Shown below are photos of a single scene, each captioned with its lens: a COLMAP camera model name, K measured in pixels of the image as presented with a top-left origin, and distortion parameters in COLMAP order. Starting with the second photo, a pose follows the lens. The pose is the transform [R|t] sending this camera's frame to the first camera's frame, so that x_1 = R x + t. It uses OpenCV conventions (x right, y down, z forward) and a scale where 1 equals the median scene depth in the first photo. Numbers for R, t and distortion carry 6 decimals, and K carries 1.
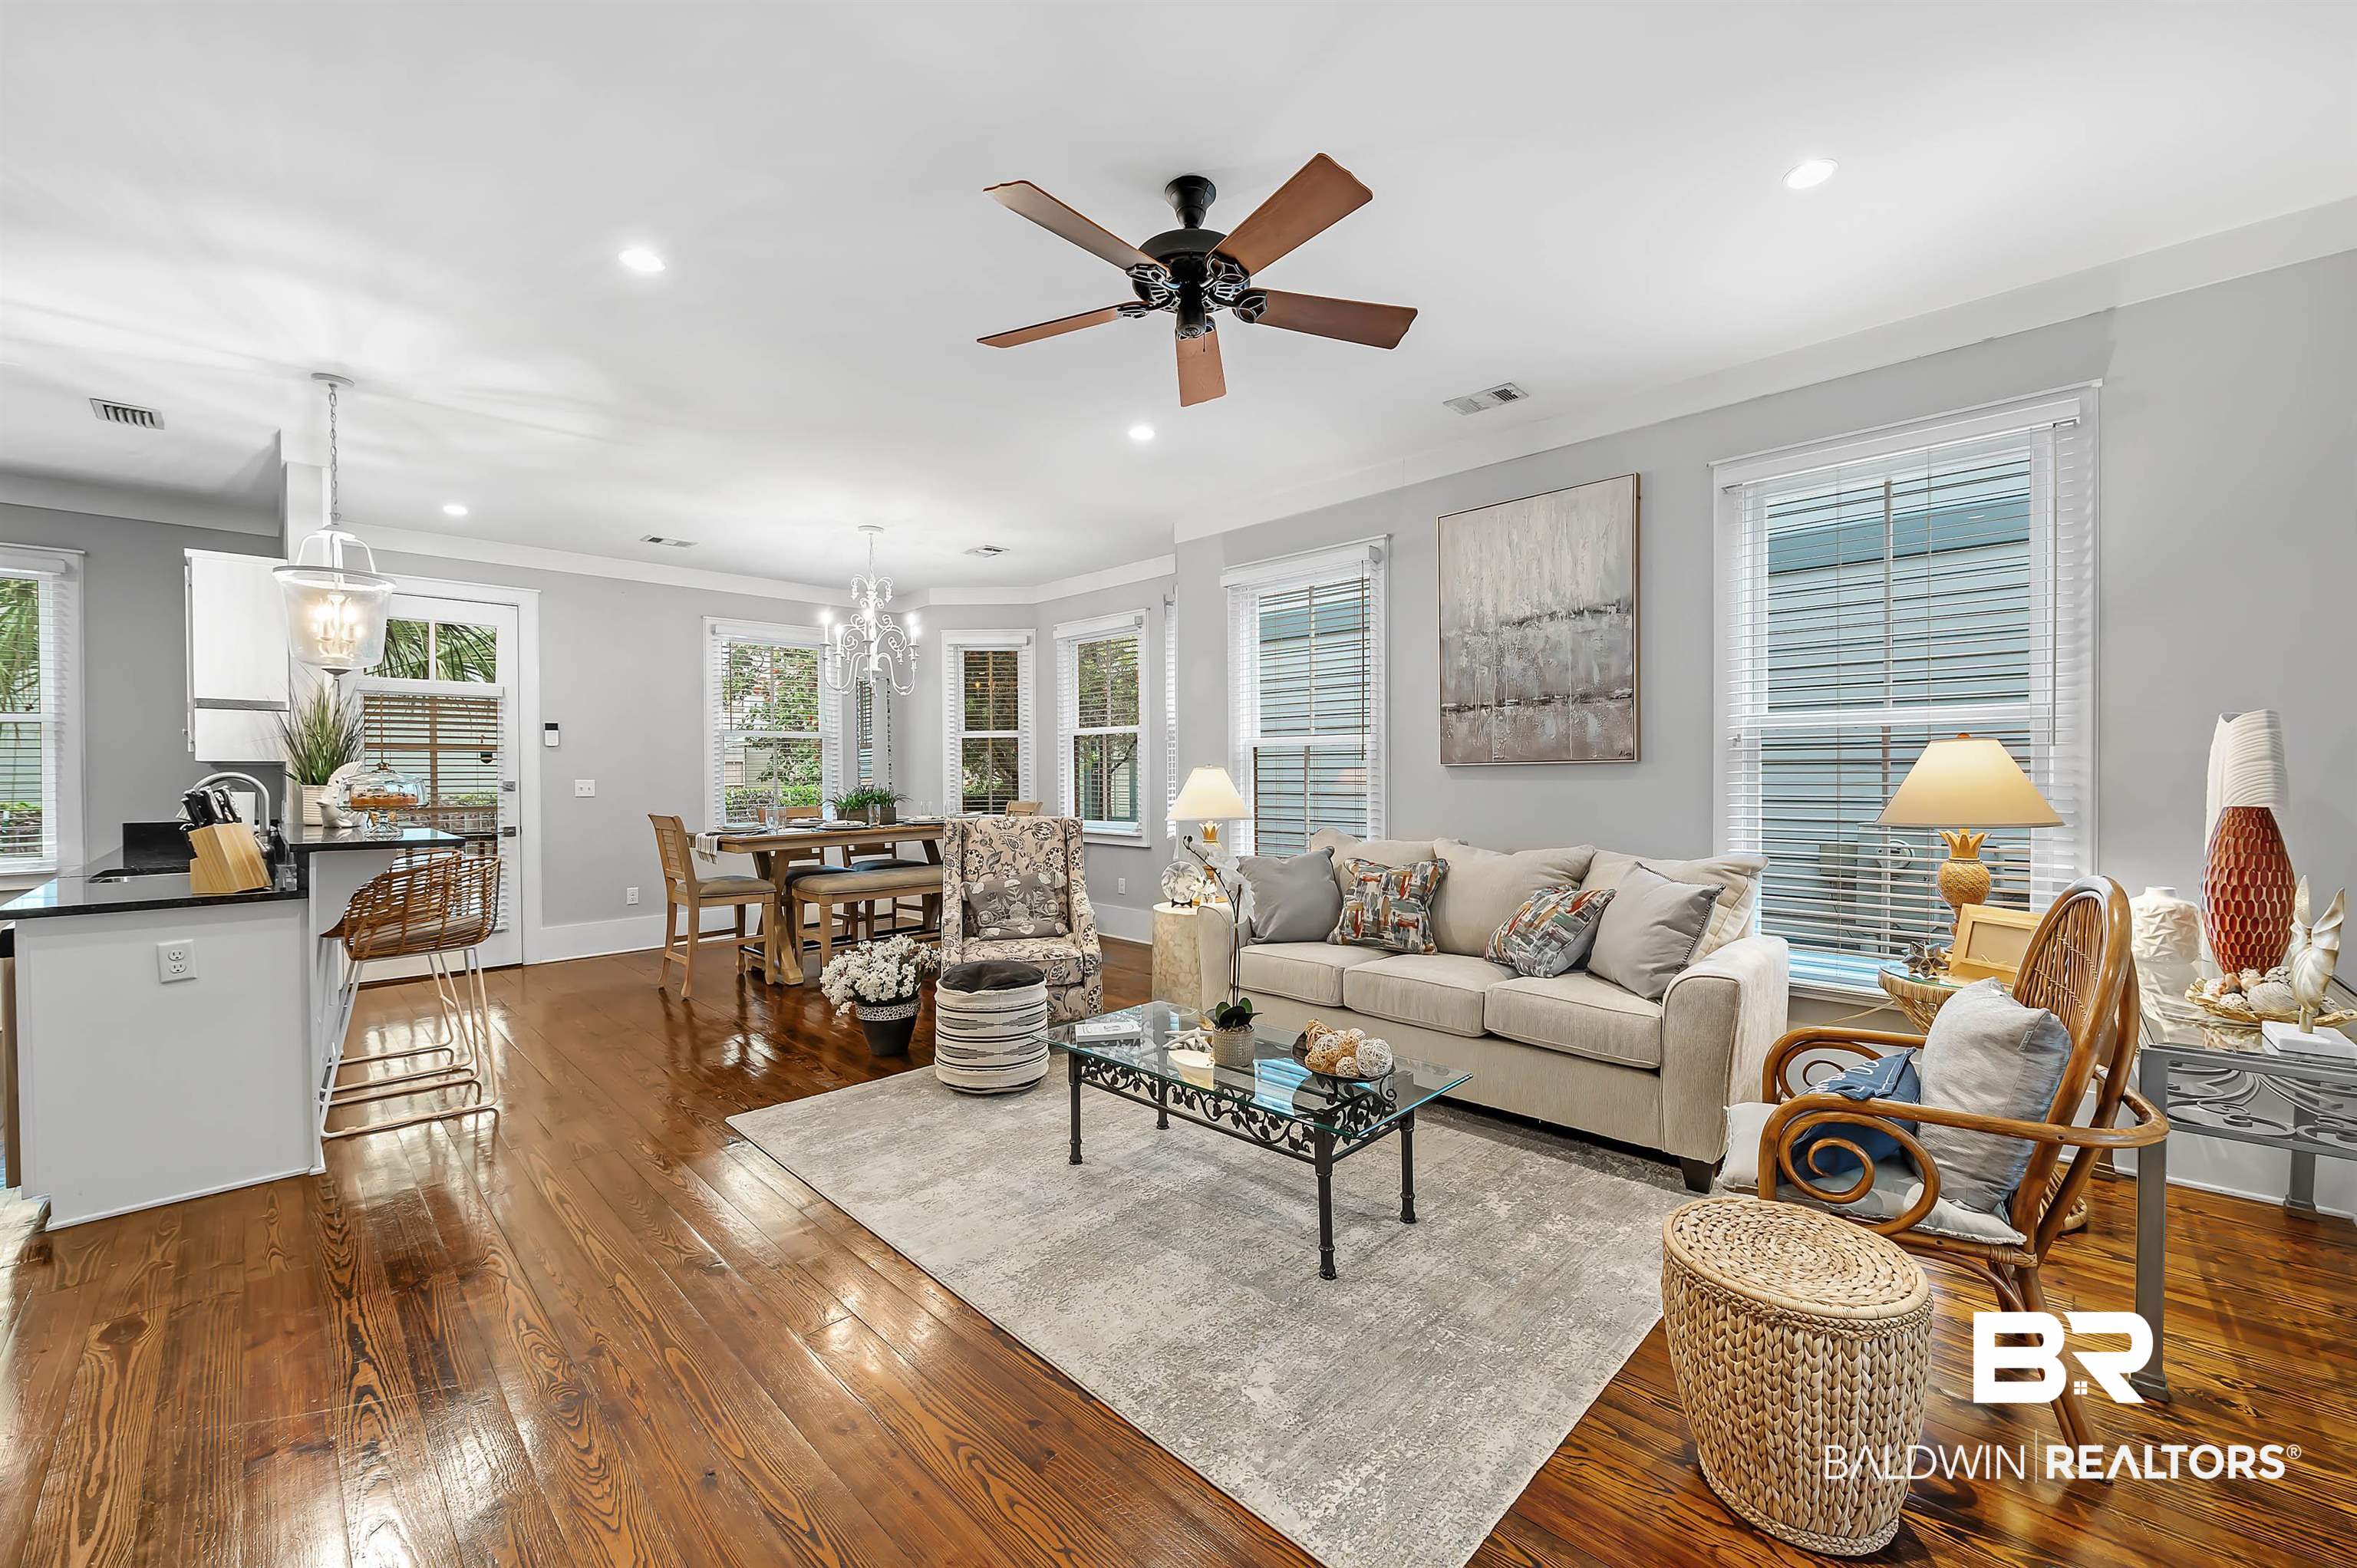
lens RADIAL K [[934.9, 0, 1187.0], [0, 934.9, 782.9], [0, 0, 1]] dist [-0.007555, -0.001029]
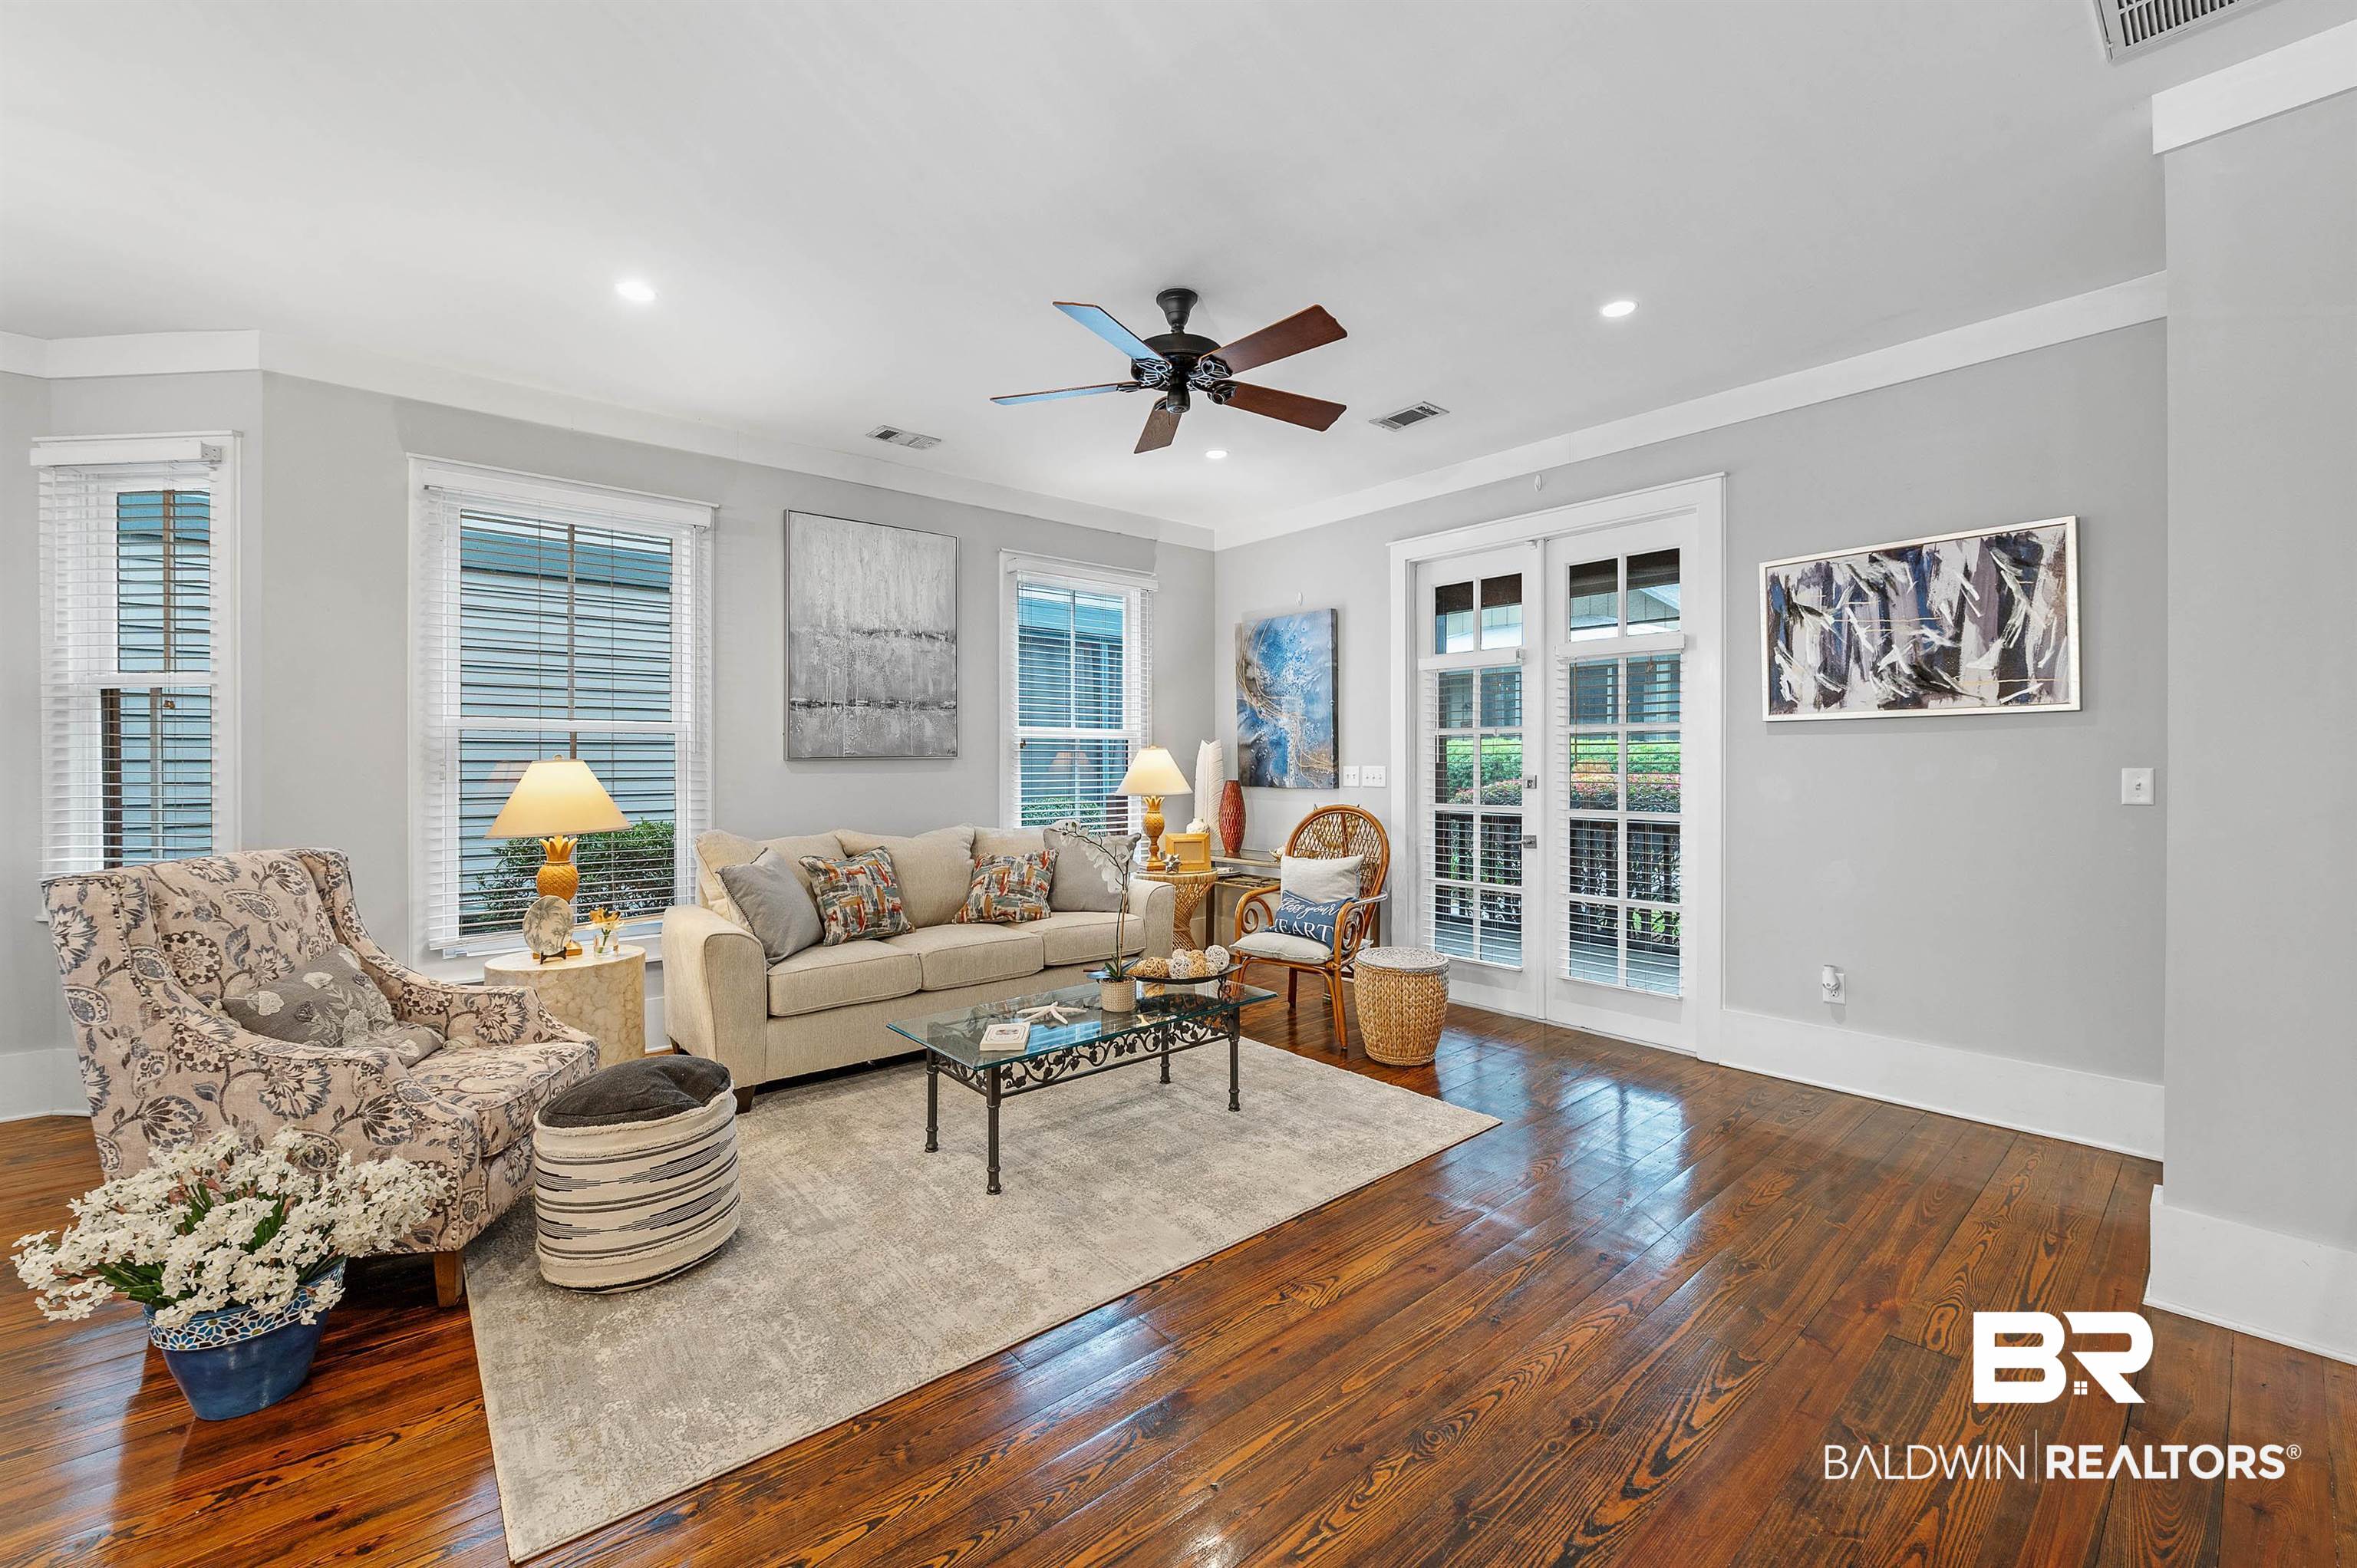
lens RADIAL K [[934.9, 0, 1179.2], [0, 934.9, 772.4], [0, 0, 1]] dist [-0.007555, -0.001029]
pose [[0.086400, -0.004428, 0.996251, -0.749910], [0.013596, 0.999902, 0.003265, -0.002487], [-0.996168, 0.013263, 0.086452, 0.547566]]
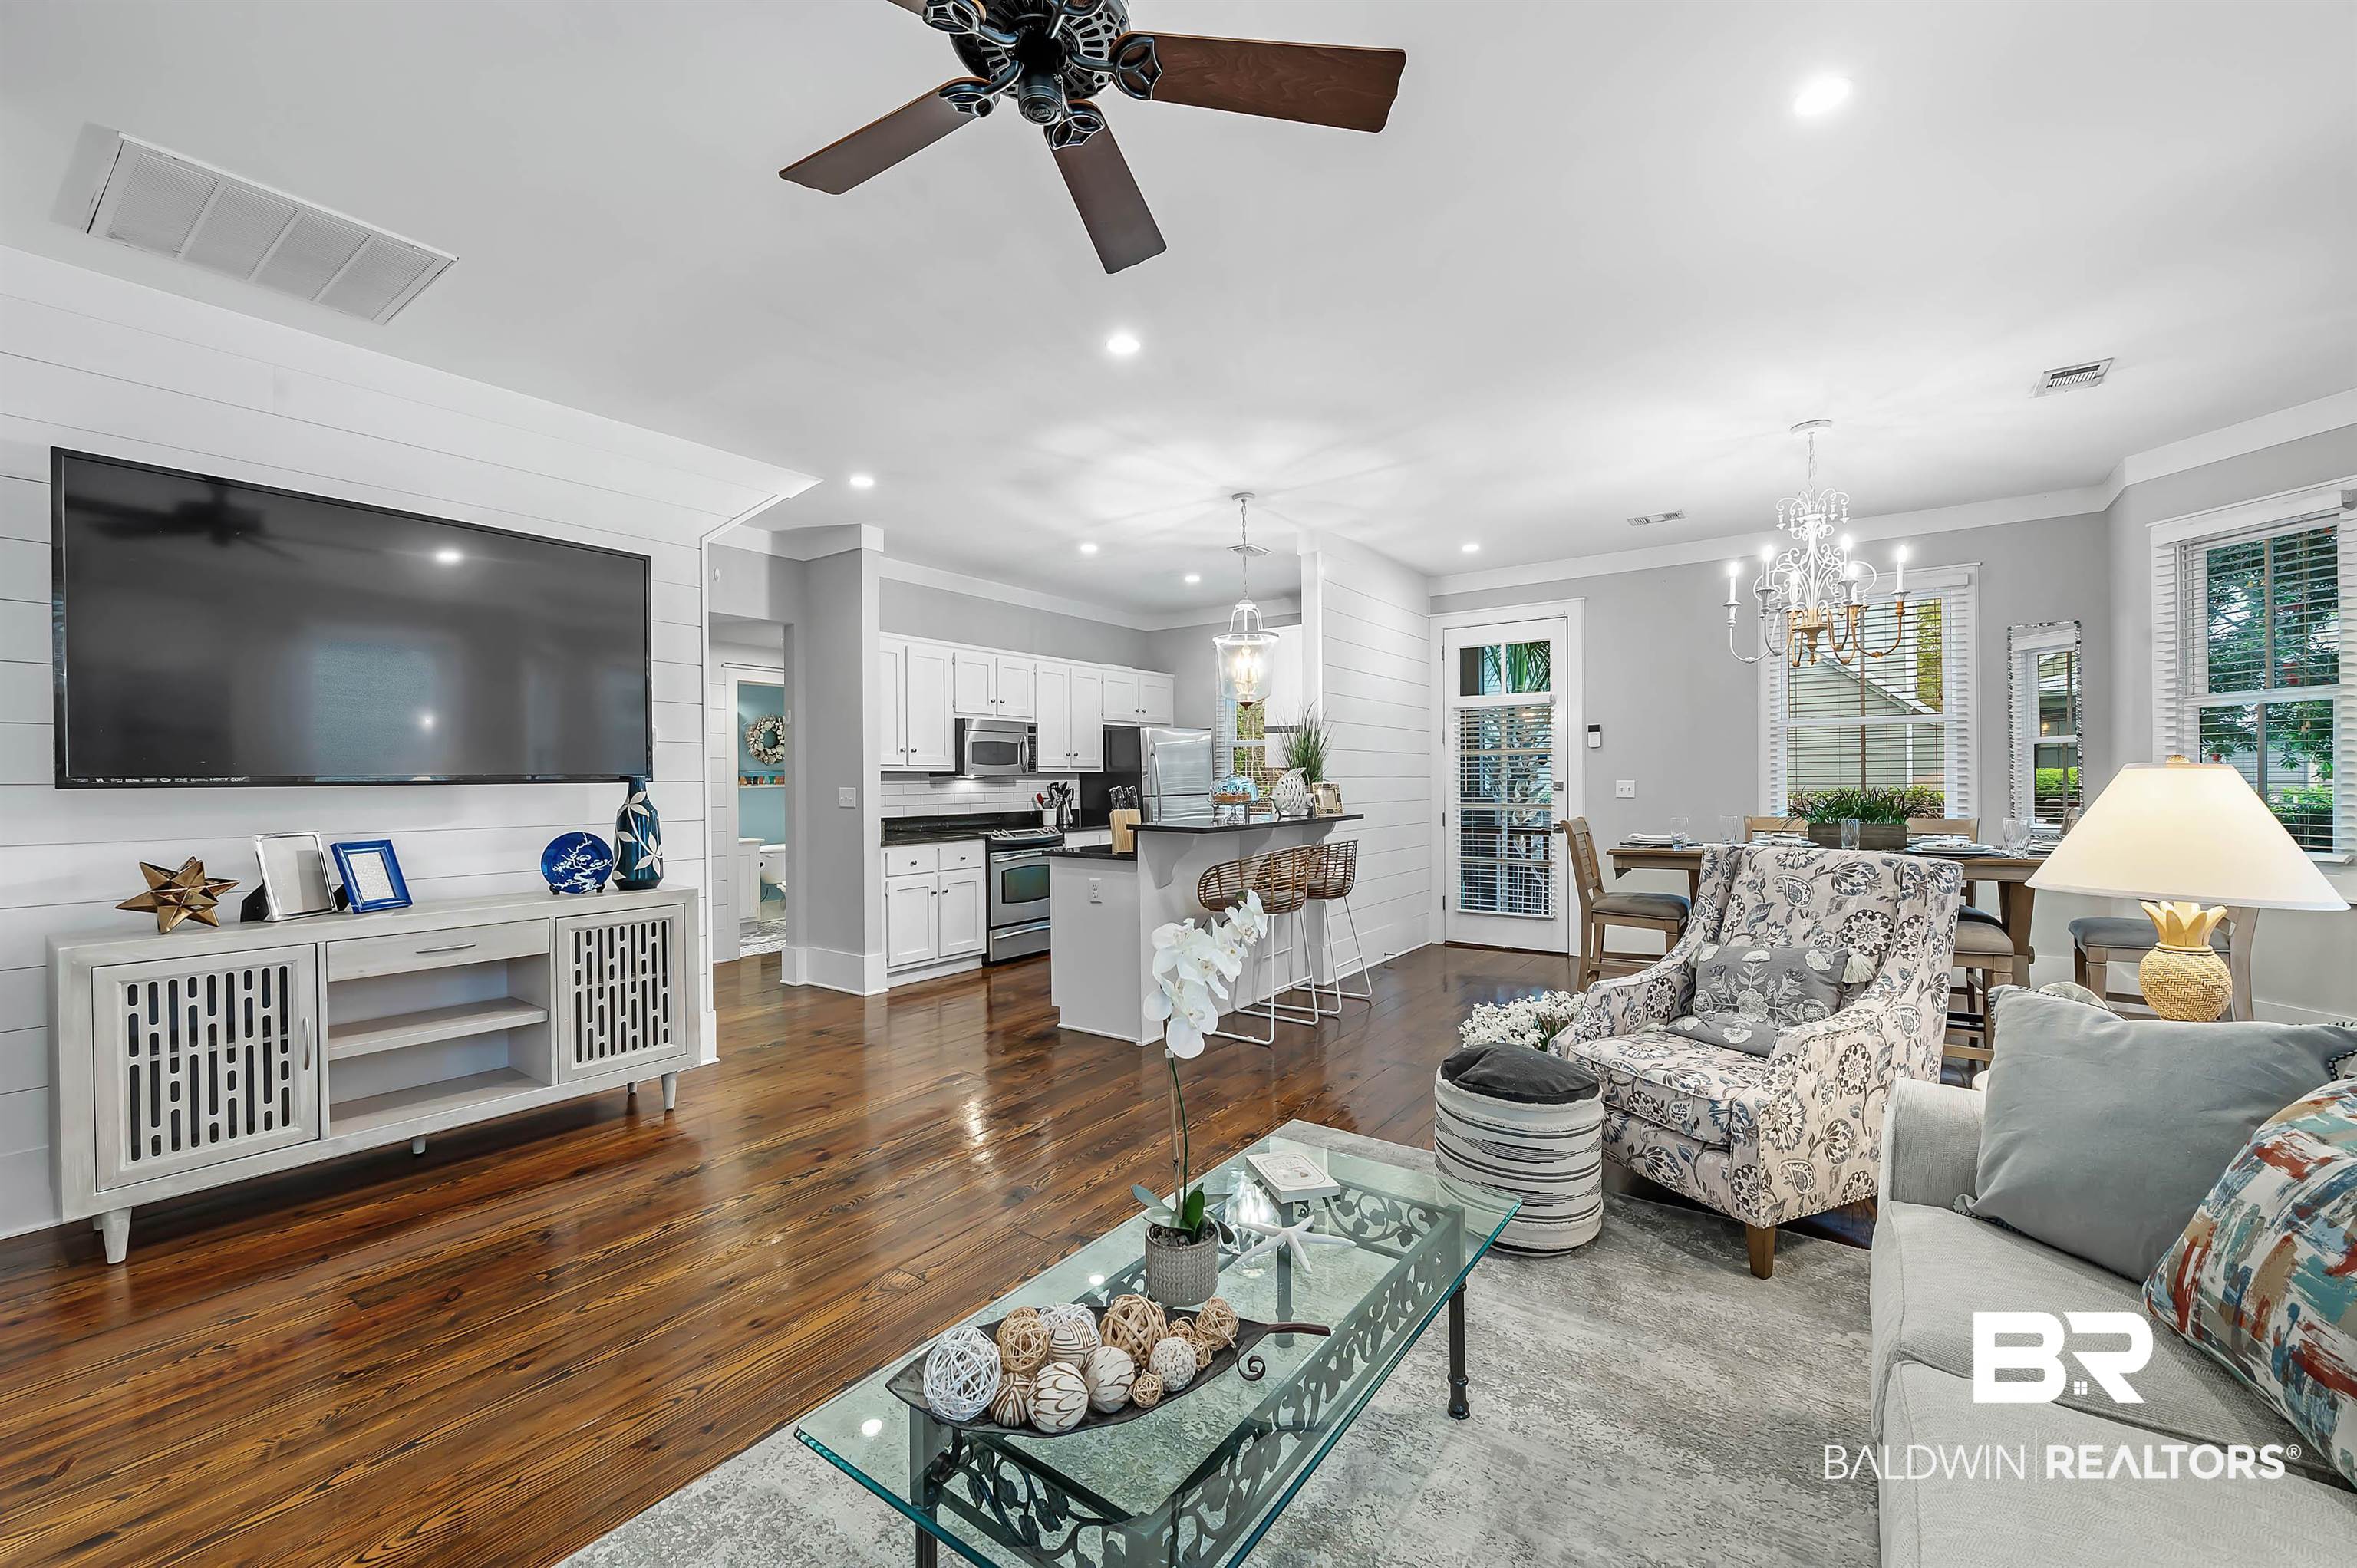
lens RADIAL K [[934.9, 0, 1186.4], [0, 934.9, 781.8], [0, 0, 1]] dist [-0.007555, -0.001029]
pose [[0.160333, 0.007190, -0.987037, 0.404113], [-0.003139, 0.999972, 0.006774, -0.011173], [0.987058, 0.002012, 0.160351, 0.608396]]
